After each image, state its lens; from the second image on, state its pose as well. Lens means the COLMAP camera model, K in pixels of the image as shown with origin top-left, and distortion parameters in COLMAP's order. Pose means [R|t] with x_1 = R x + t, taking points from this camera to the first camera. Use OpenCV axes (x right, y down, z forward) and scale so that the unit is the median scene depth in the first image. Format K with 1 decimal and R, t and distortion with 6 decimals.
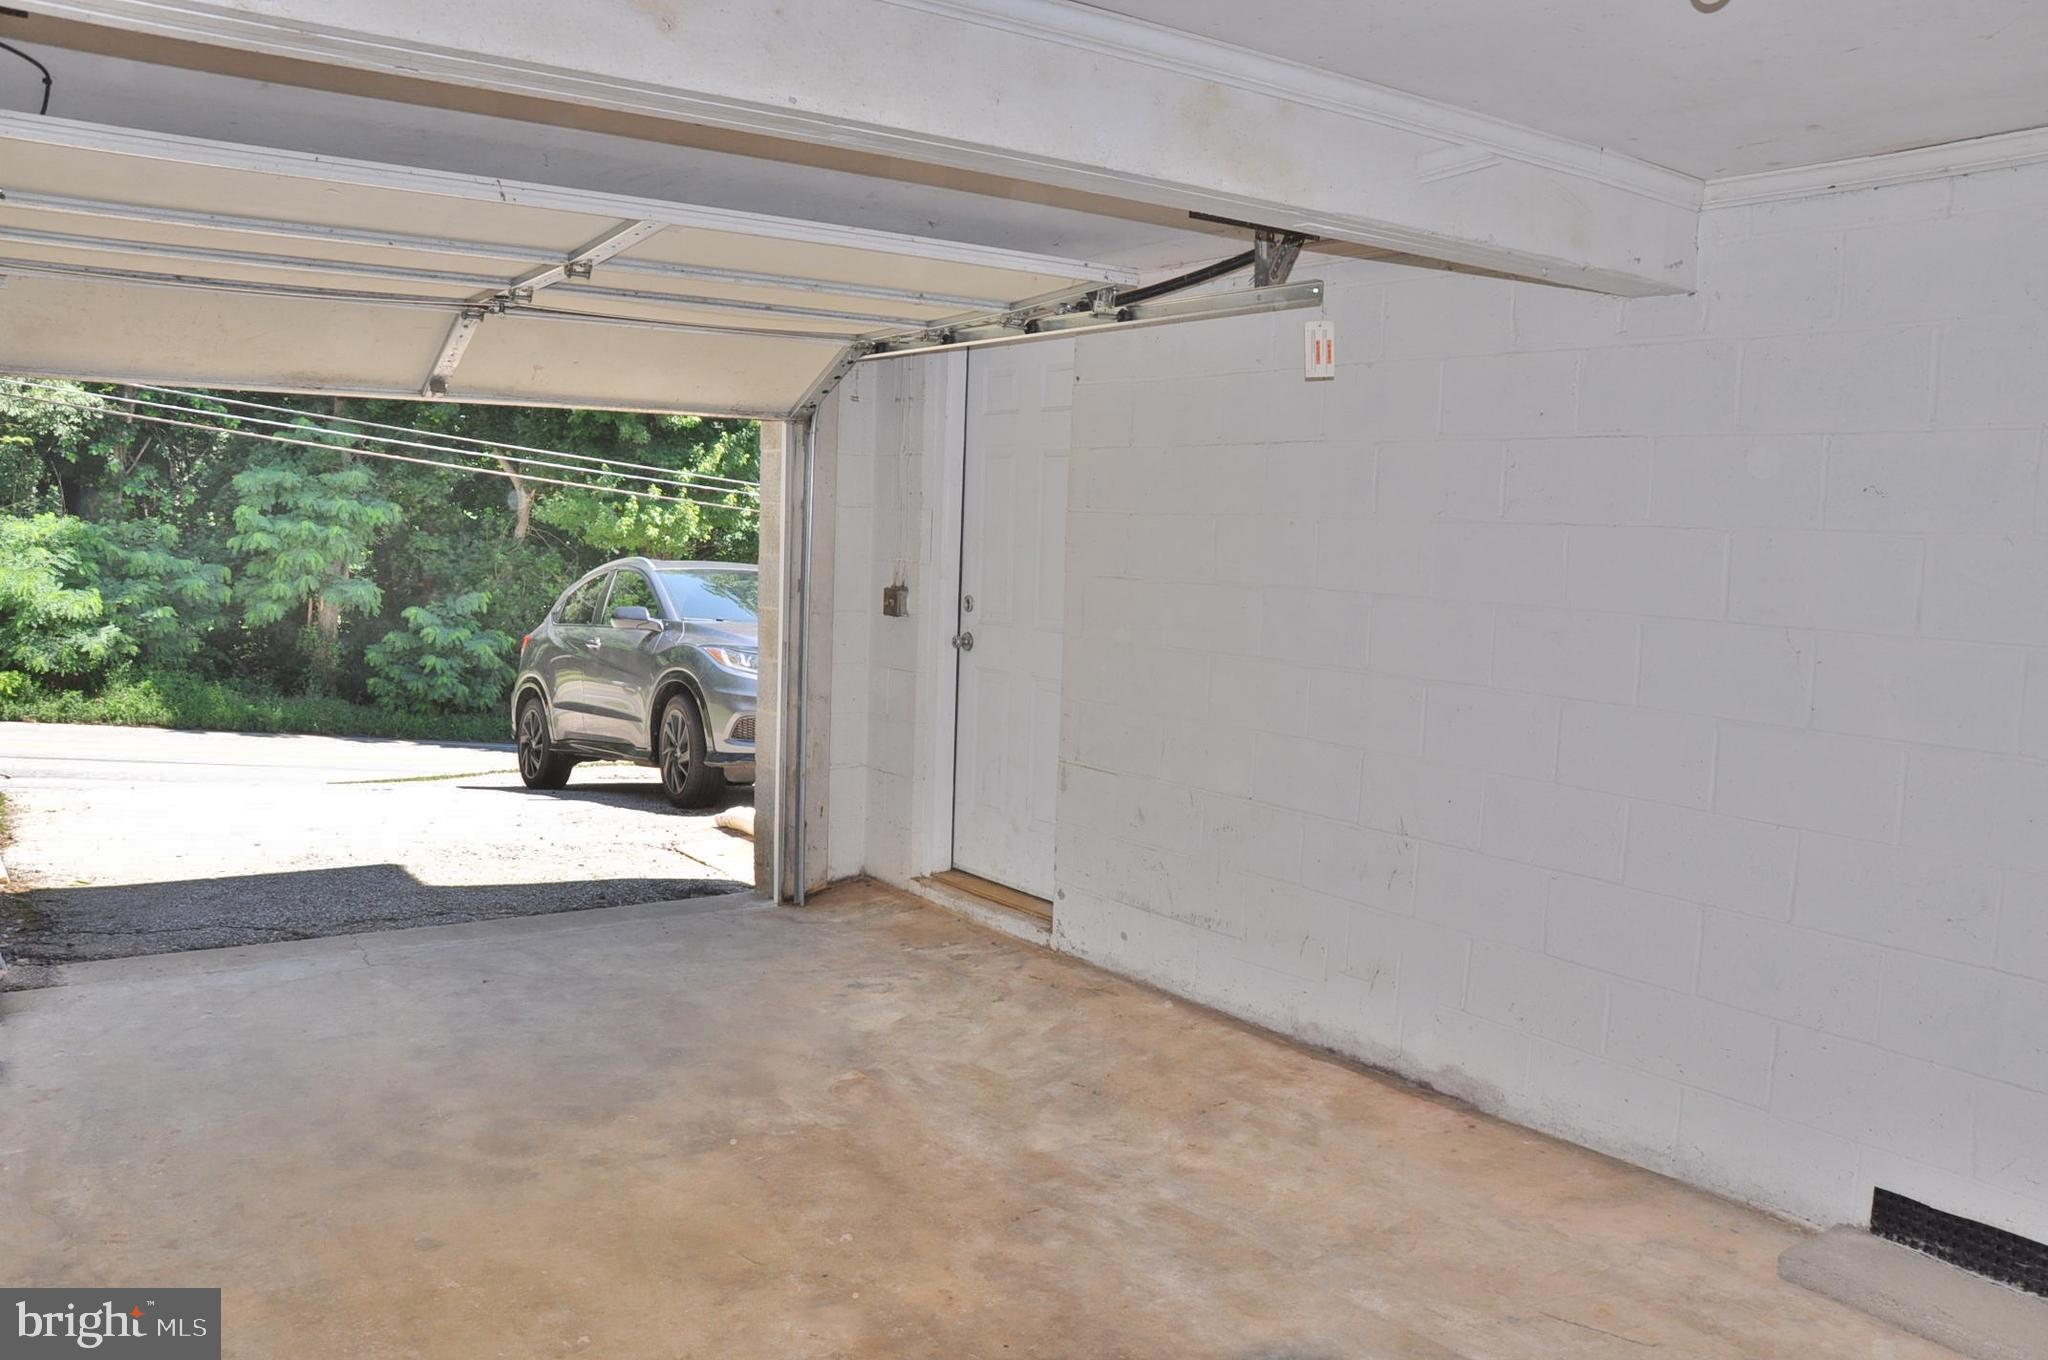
lens RADIAL K [[1606.5, 0, 1011.1], [0, 1606.5, 686.4], [0, 0, 1]] dist [-0.159642, 0.133651]
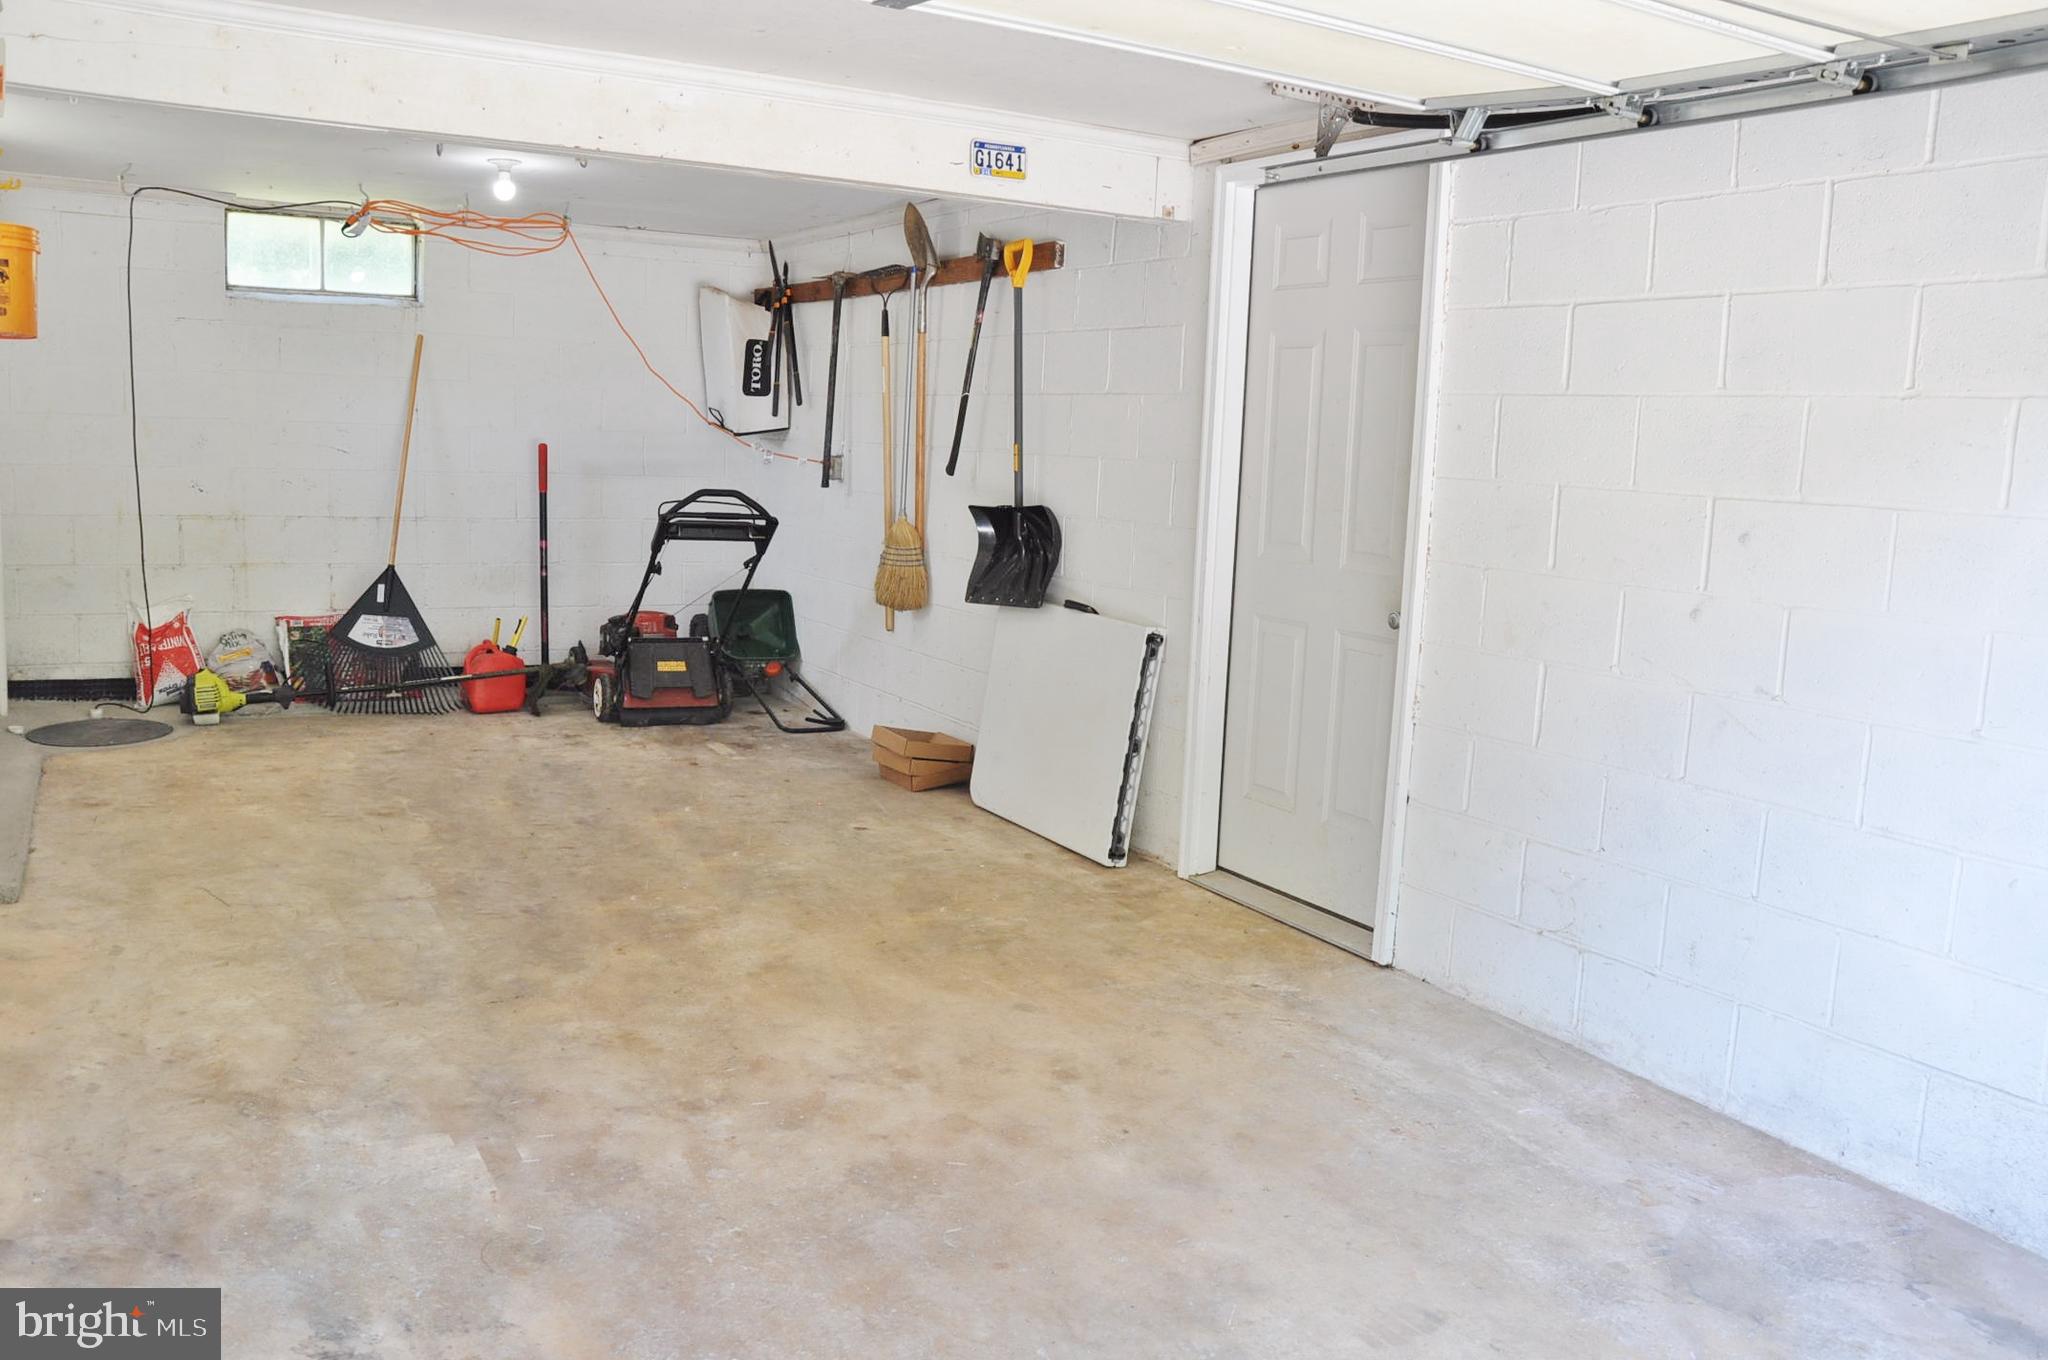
lens RADIAL K [[1606.5, 0, 1011.1], [0, 1606.5, 686.4], [0, 0, 1]] dist [-0.159642, 0.133651]
pose [[-0.993477, -0.090429, 0.069473, -0.411681], [-0.070079, 0.964761, 0.253623, -0.185801], [-0.089960, 0.247100, -0.964805, 2.049171]]
